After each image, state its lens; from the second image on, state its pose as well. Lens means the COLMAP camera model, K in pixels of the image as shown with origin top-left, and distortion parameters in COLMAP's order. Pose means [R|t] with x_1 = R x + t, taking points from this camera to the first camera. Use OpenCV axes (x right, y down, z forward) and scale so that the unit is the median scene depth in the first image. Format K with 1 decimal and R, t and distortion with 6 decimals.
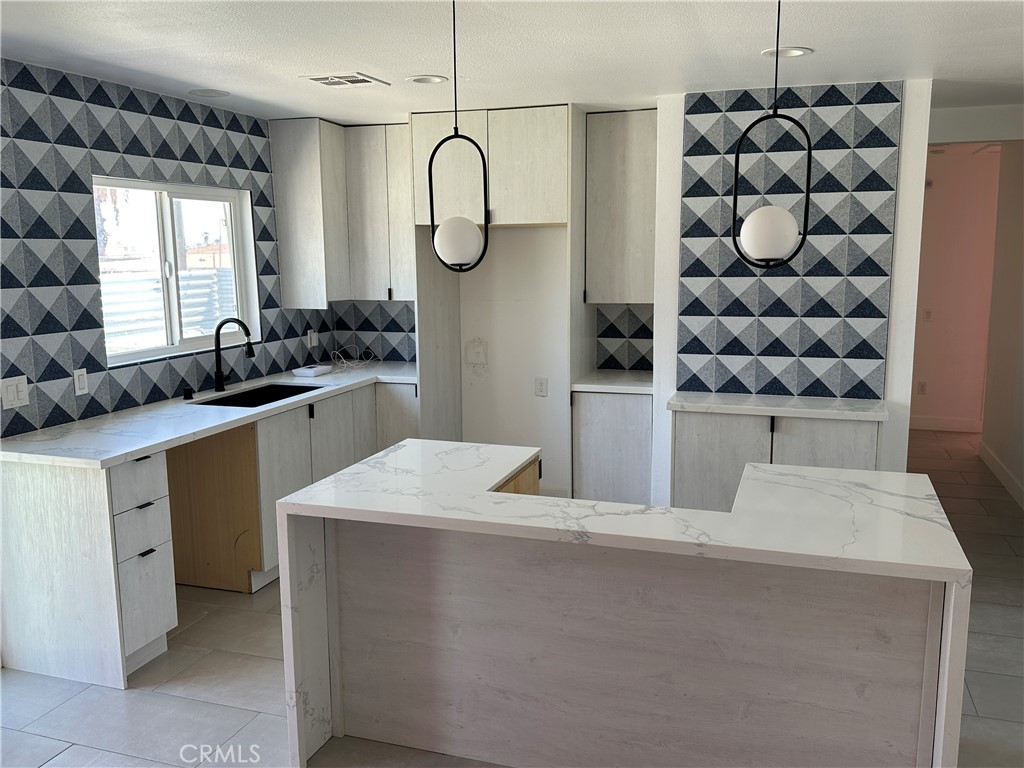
lens RADIAL K [[872.7, 0, 512.0], [0, 872.7, 384.0], [0, 0, 1]] dist [0.097092, -0.012283]
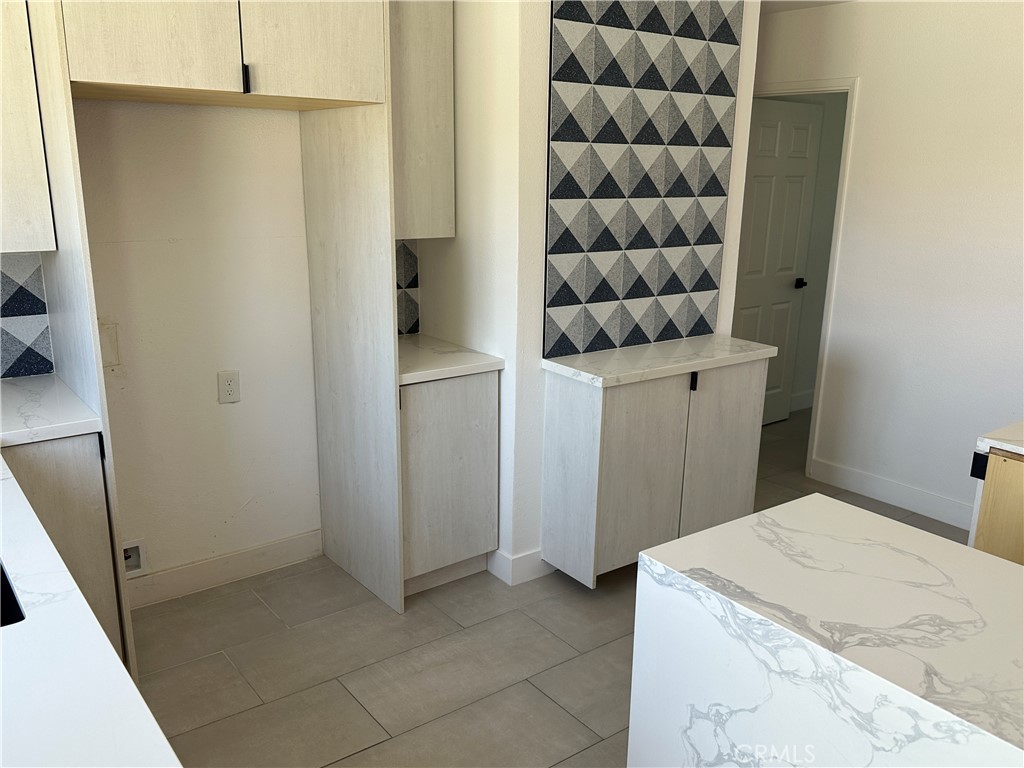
lens RADIAL K [[872.7, 0, 512.0], [0, 872.7, 384.0], [0, 0, 1]] dist [0.097092, -0.012283]
pose [[0.546306, -0.185353, 0.816819, -0.433655], [0.100785, 0.982668, 0.155580, -0.089779], [-0.831500, -0.002671, 0.555519, 0.642364]]
